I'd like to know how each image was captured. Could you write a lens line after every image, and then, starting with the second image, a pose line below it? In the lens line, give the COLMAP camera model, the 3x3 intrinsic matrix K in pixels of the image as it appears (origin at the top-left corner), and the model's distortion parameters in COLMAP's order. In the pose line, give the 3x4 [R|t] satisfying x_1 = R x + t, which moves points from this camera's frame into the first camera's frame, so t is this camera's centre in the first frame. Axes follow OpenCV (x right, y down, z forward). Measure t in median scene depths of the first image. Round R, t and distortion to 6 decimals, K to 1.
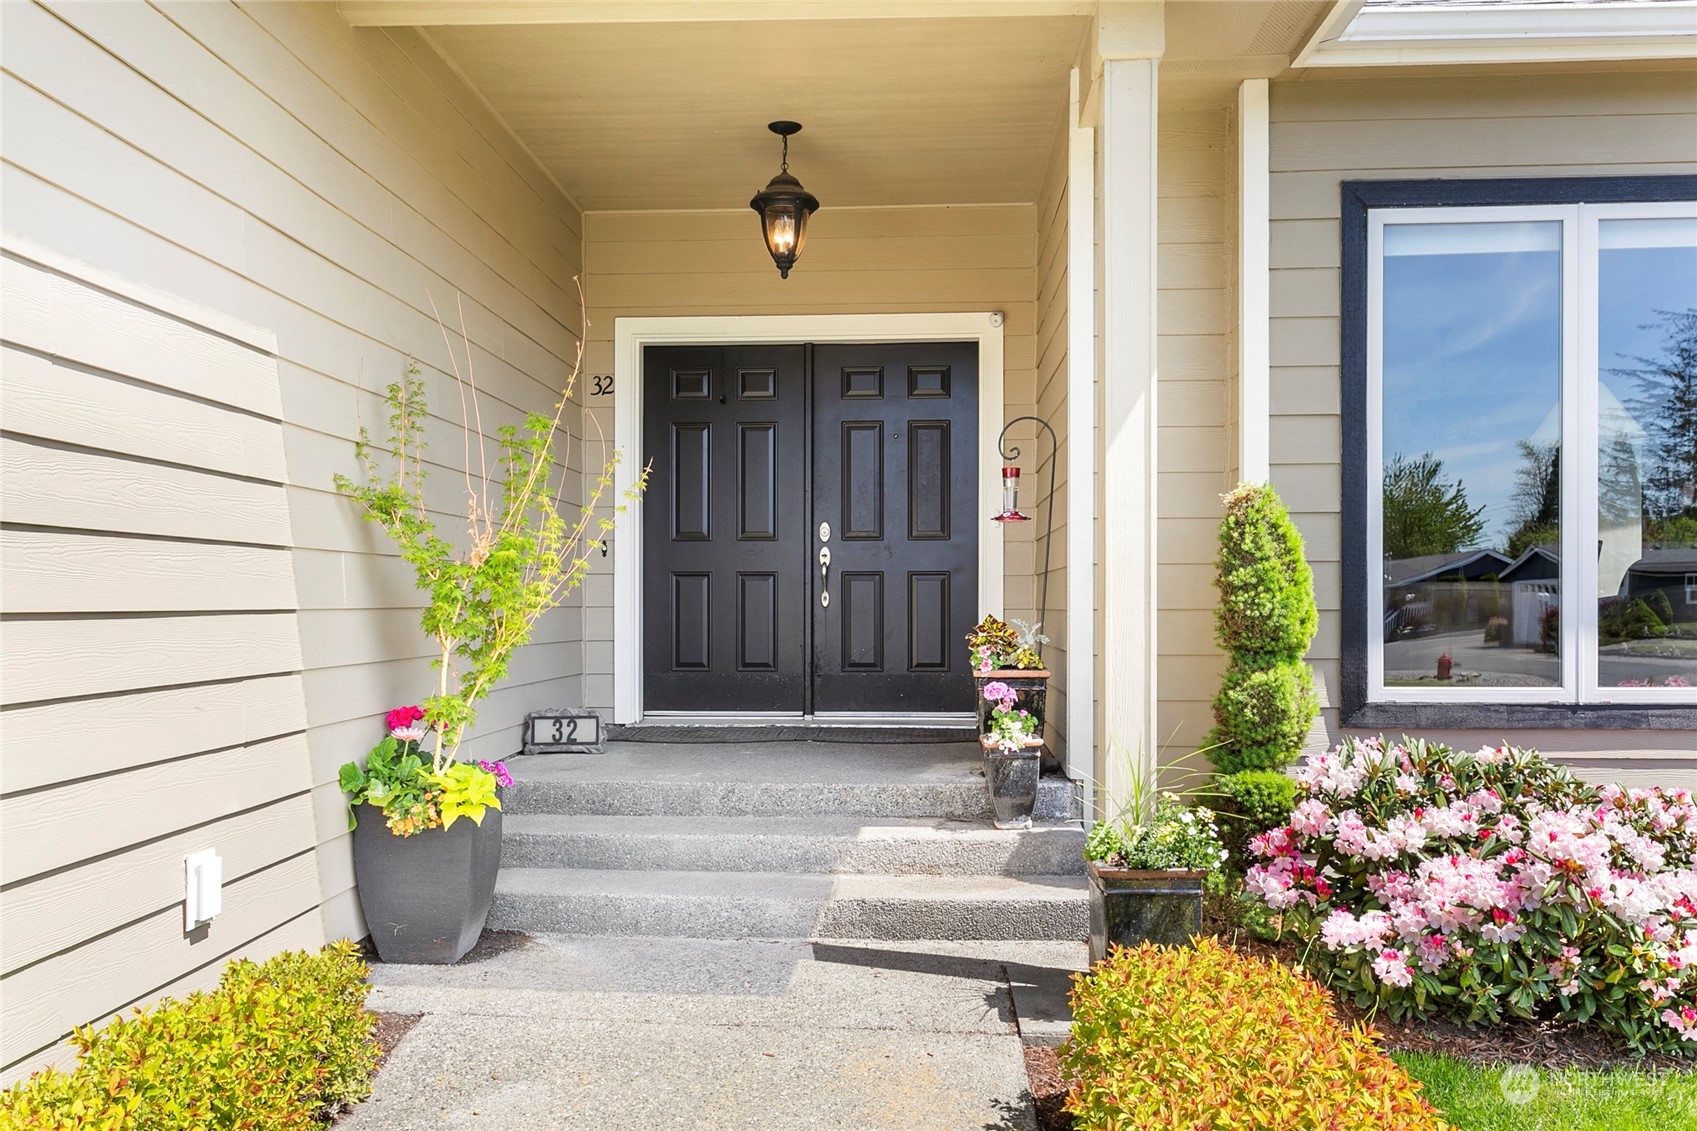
lens RADIAL K [[1350.4, 0, 849.2], [0, 1350.4, 572.2], [0, 0, 1]] dist [0.000807, -0.000329]
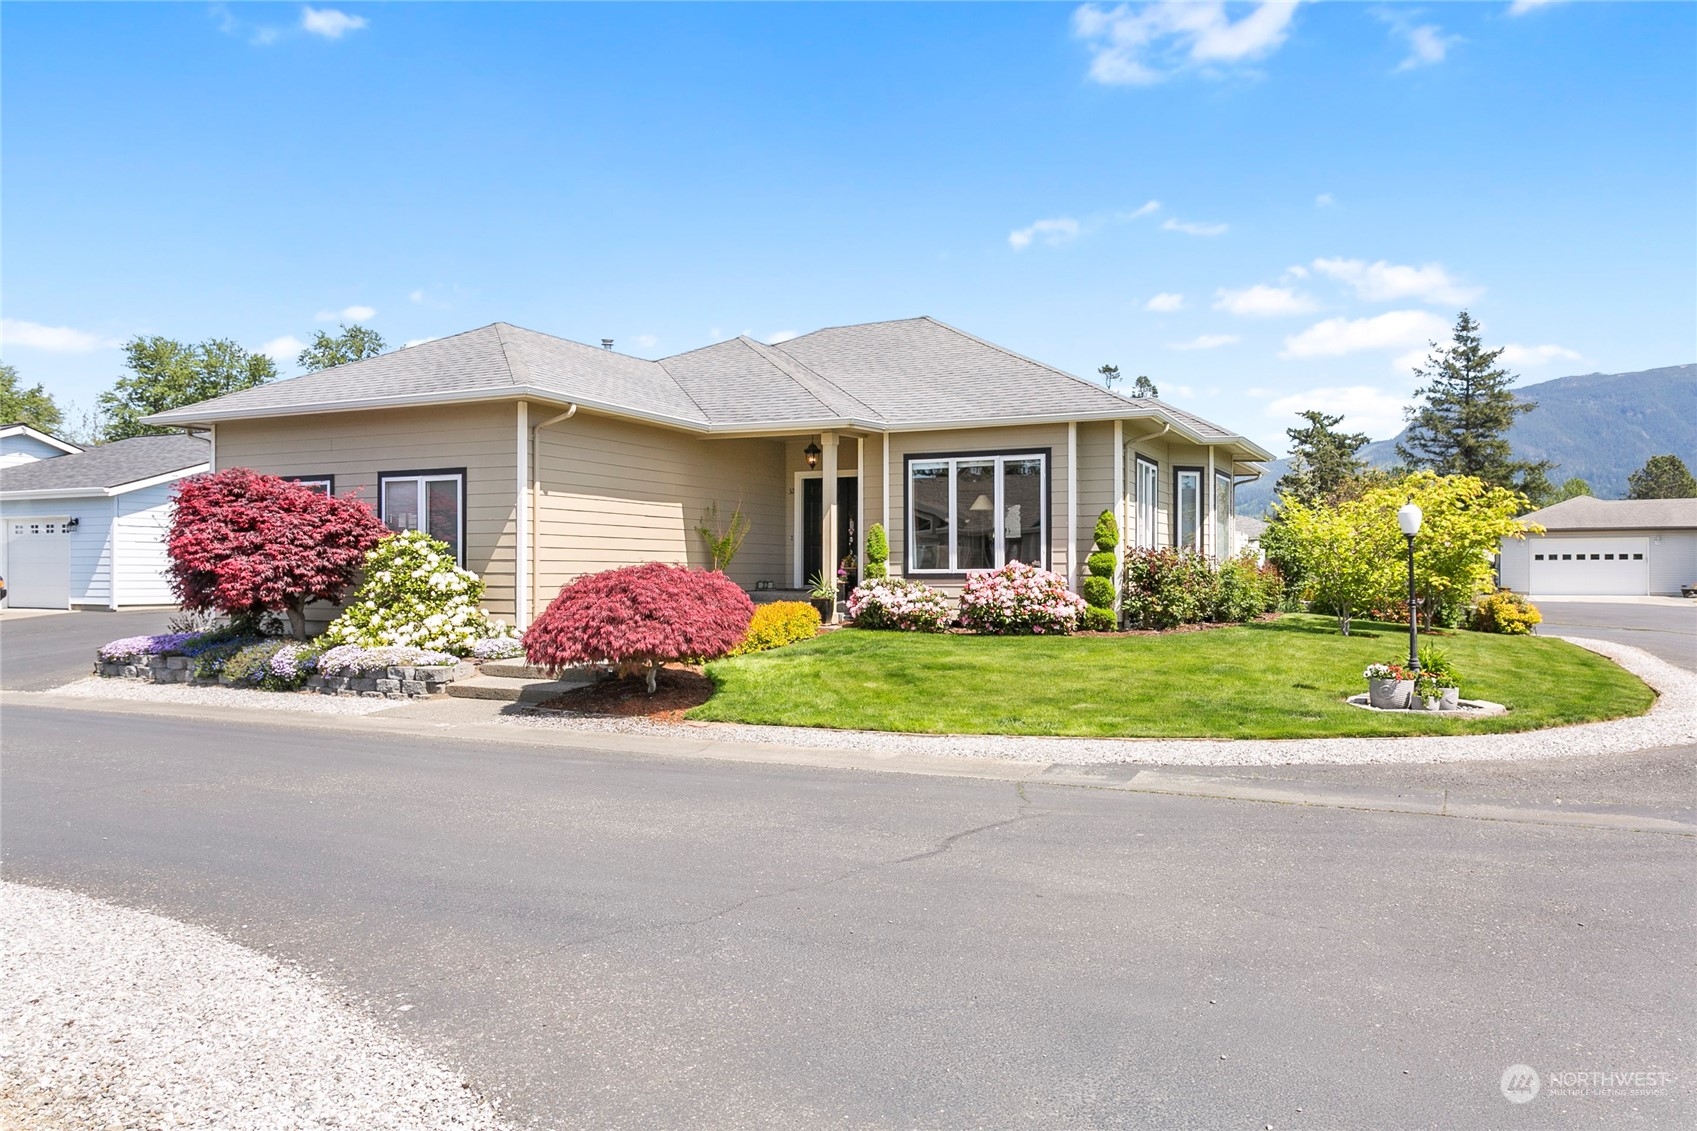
lens RADIAL K [[1276.2, 0, 848.7], [0, 1276.2, 567.4], [0, 0, 1]] dist [-0.000139, 0.000473]
pose [[0.914903, -0.000721, -0.403674, 1.870358], [0.006058, 0.999910, 0.011946, 0.028100], [0.403629, -0.013375, 0.914825, -2.850412]]
